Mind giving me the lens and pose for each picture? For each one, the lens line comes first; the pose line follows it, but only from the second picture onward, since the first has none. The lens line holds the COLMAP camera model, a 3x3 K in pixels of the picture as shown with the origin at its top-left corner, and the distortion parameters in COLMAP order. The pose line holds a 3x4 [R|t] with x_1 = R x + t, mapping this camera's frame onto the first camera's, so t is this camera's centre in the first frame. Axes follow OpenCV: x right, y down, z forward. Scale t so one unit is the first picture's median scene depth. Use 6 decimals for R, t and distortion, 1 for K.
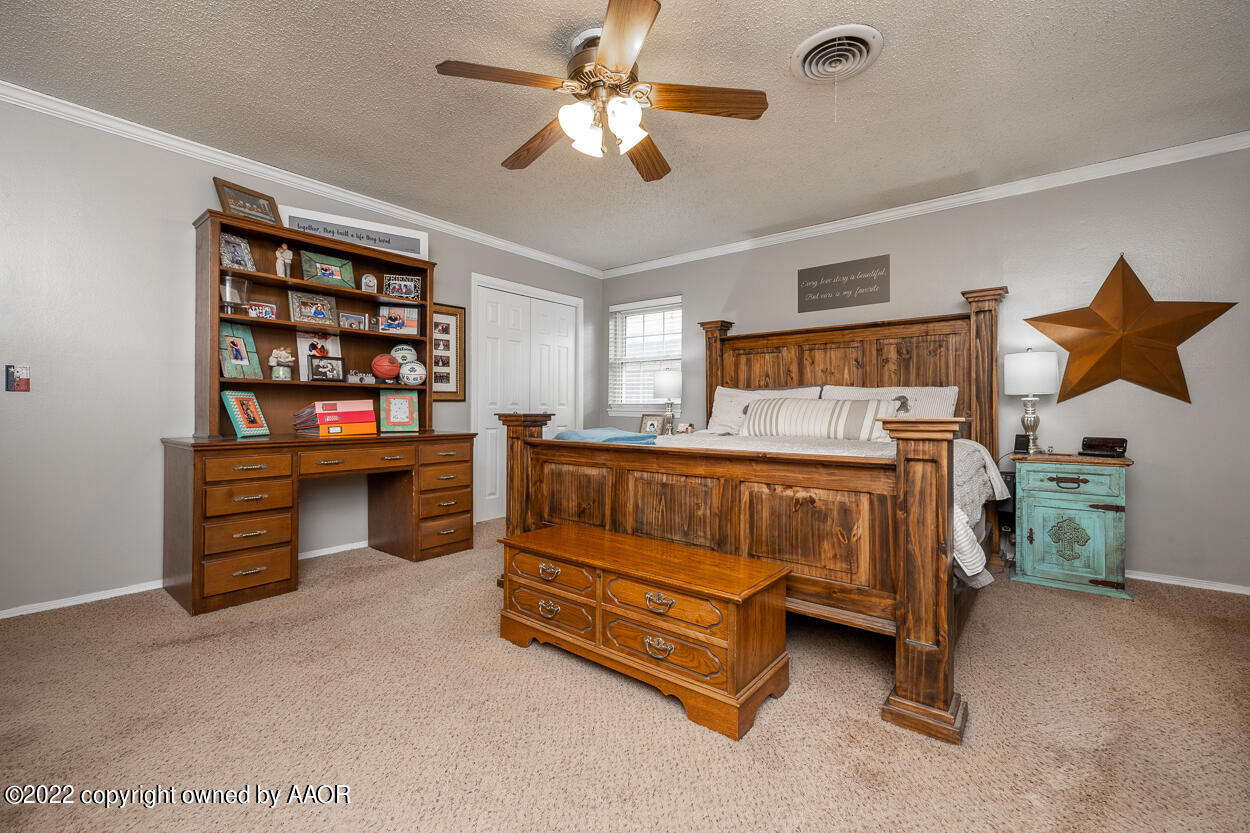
lens RADIAL K [[522.3, 0, 628.0], [0, 522.3, 412.5], [0, 0, 1]] dist [-0.000564, -0.000227]
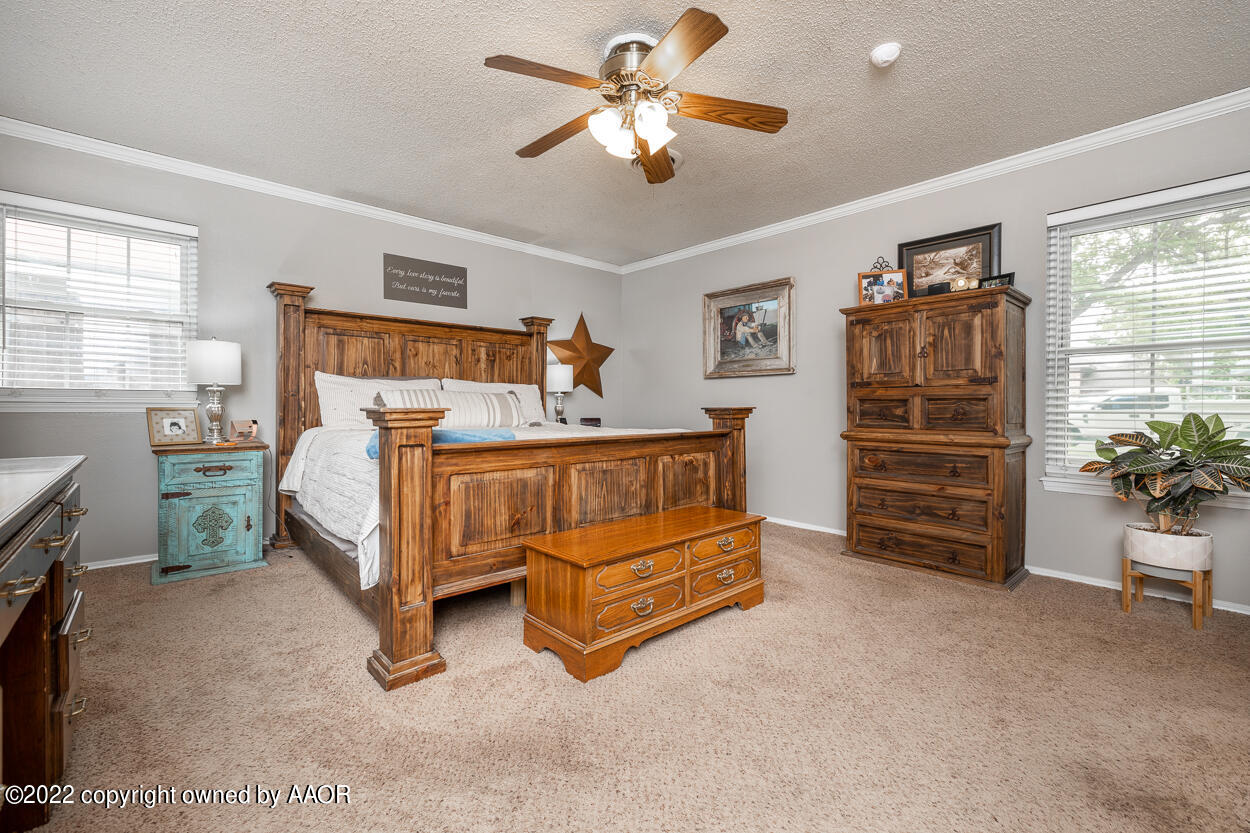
lens RADIAL K [[522.3, 0, 626.8], [0, 522.3, 405.0], [0, 0, 1]] dist [-0.000564, -0.000227]
pose [[0.159141, -0.006212, 0.987236, -0.817420], [0.001452, 0.999981, 0.006059, -0.005470], [-0.987255, 0.000469, 0.159147, 0.636848]]
